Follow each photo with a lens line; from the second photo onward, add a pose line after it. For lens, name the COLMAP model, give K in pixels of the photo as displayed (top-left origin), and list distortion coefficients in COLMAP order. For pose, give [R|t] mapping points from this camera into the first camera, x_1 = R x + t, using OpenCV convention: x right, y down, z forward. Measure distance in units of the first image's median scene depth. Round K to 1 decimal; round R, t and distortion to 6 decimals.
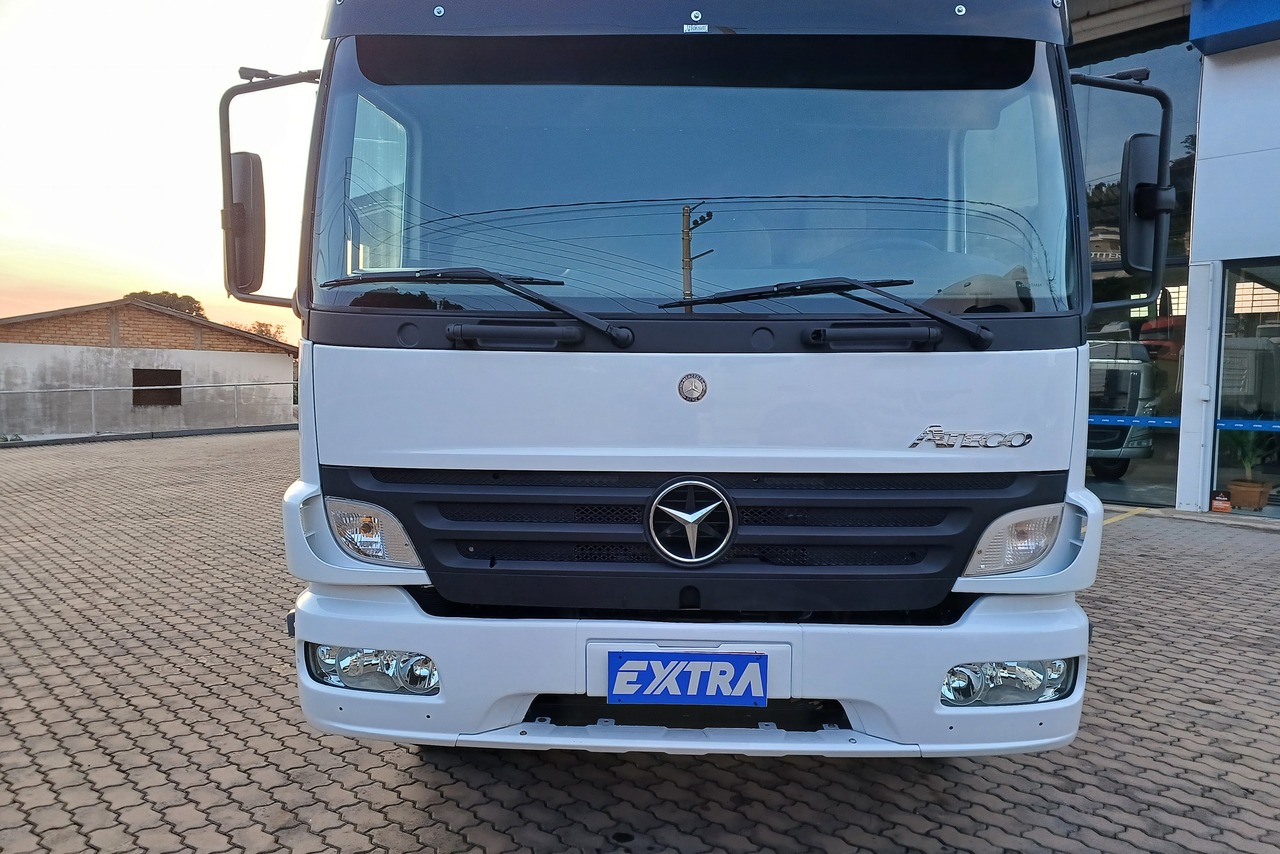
lens RADIAL K [[848.7, 0, 640.0], [0, 848.7, 427.0], [0, 0, 1]] dist [0.041559, -0.057384]
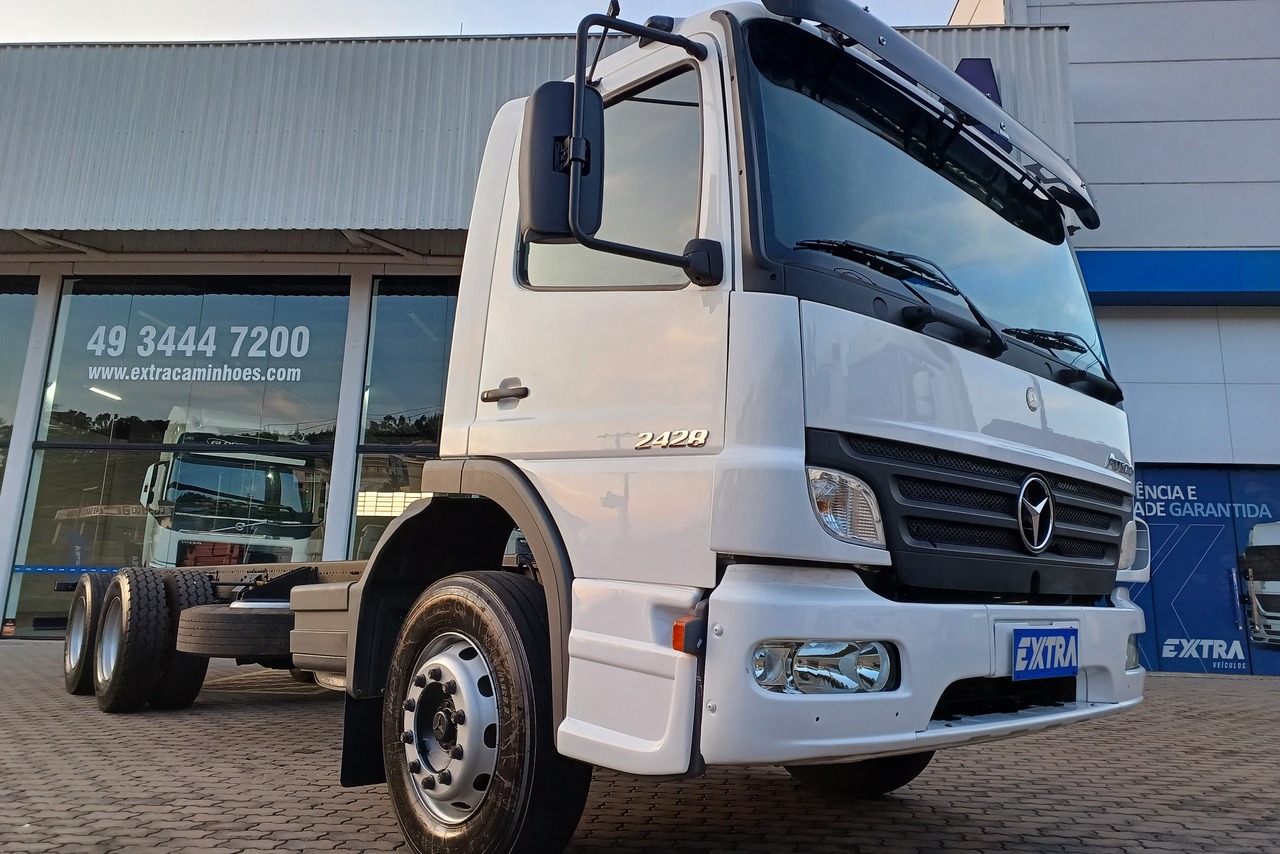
lens RADIAL K [[858.6, 0, 637.8], [0, 858.6, 415.4], [0, 0, 1]] dist [-0.019043, 0.041954]
pose [[0.742467, 0.147908, 0.653350, -1.132254], [0.020288, 0.969908, -0.242626, 0.253917], [-0.669575, 0.193397, 0.717124, 0.485805]]
